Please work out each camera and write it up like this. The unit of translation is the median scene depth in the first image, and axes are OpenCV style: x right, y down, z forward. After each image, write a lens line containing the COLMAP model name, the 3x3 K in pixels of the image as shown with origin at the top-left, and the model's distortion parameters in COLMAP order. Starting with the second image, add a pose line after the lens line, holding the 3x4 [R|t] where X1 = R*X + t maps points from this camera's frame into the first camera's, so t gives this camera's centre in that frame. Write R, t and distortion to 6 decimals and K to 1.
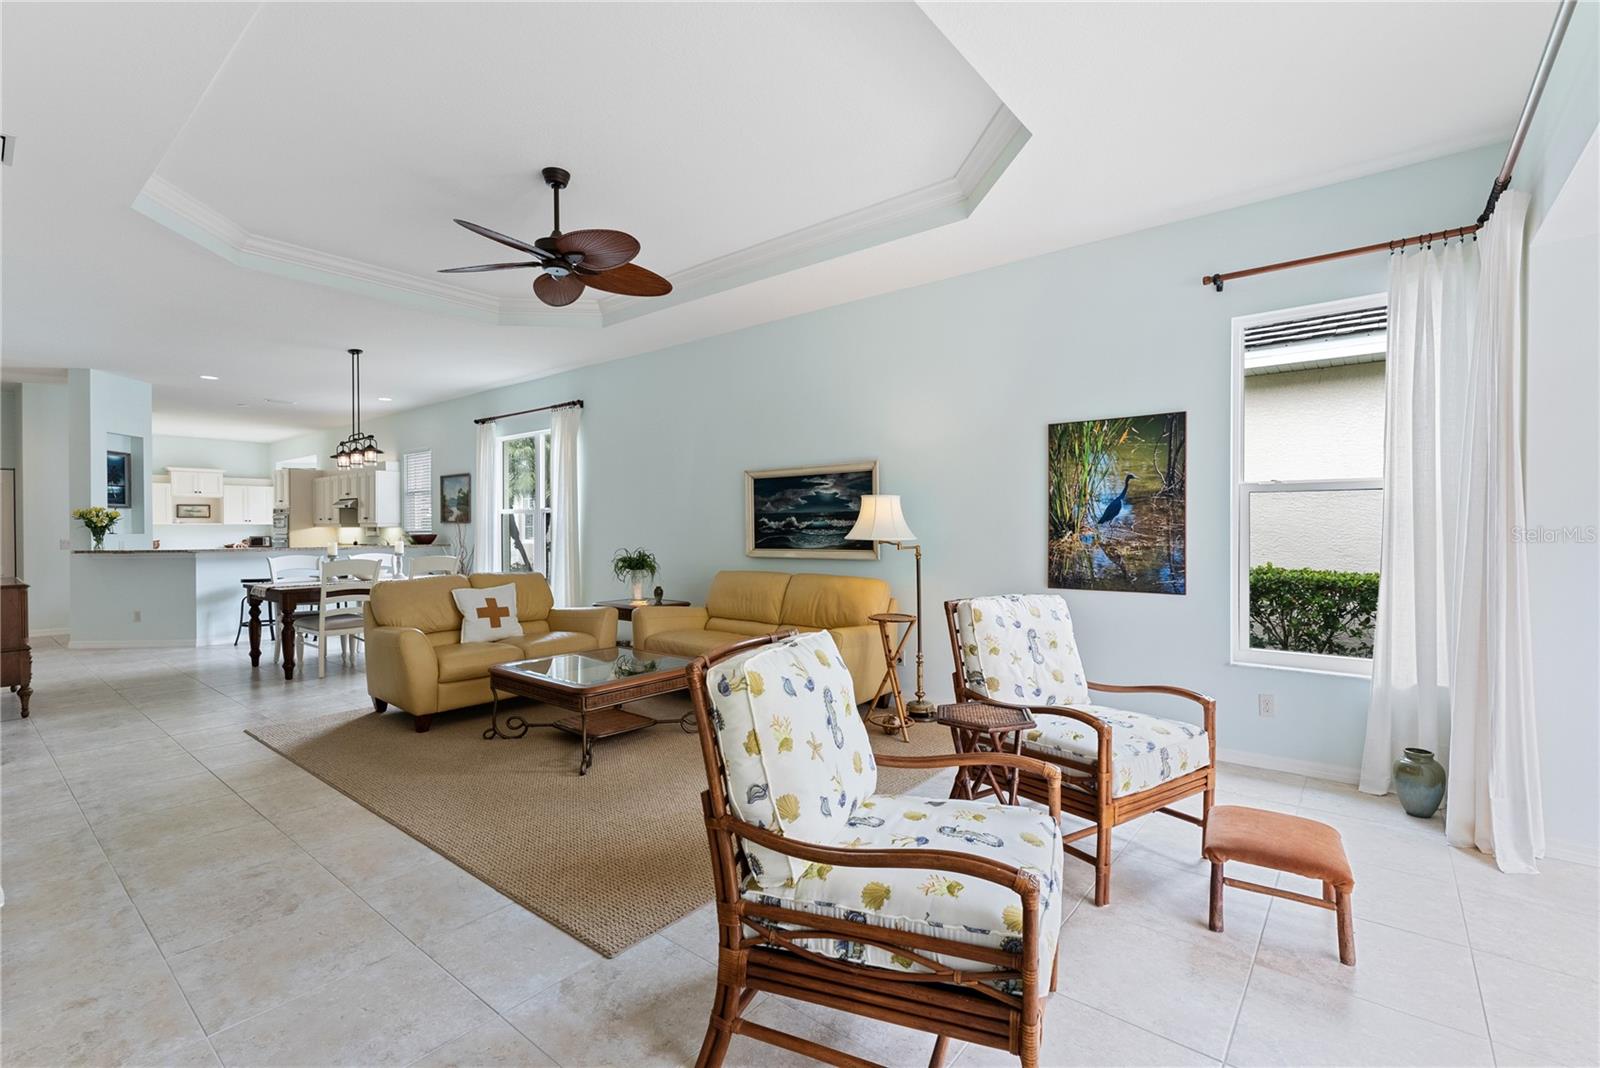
lens RADIAL K [[707.7, 0, 800.0], [0, 707.7, 534.0], [0, 0, 1]] dist [-0.000004, 0.000153]
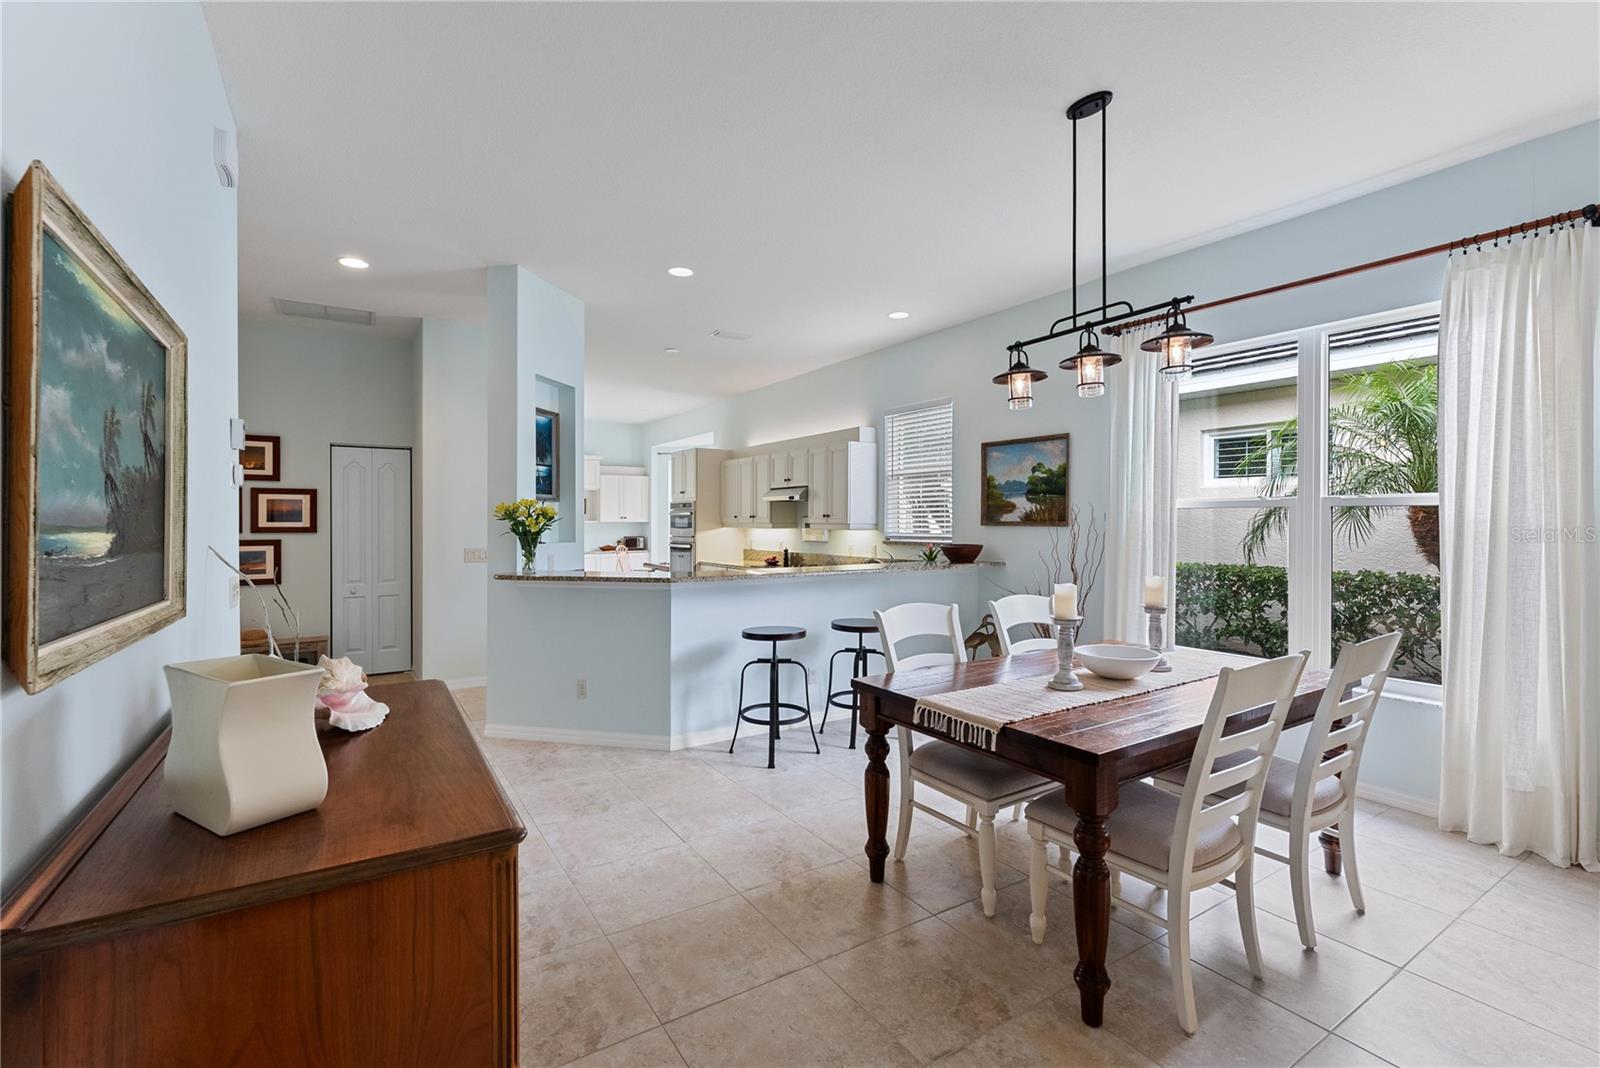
lens RADIAL K [[699.5, 0, 800.0], [0, 699.5, 534.0], [0, 0, 1]] dist [-0.001007, -0.000033]
pose [[0.949469, 0.009436, -0.313720, -0.554289], [-0.006304, 0.999920, 0.010997, -0.015935], [0.313799, -0.008464, 0.949452, 0.483427]]
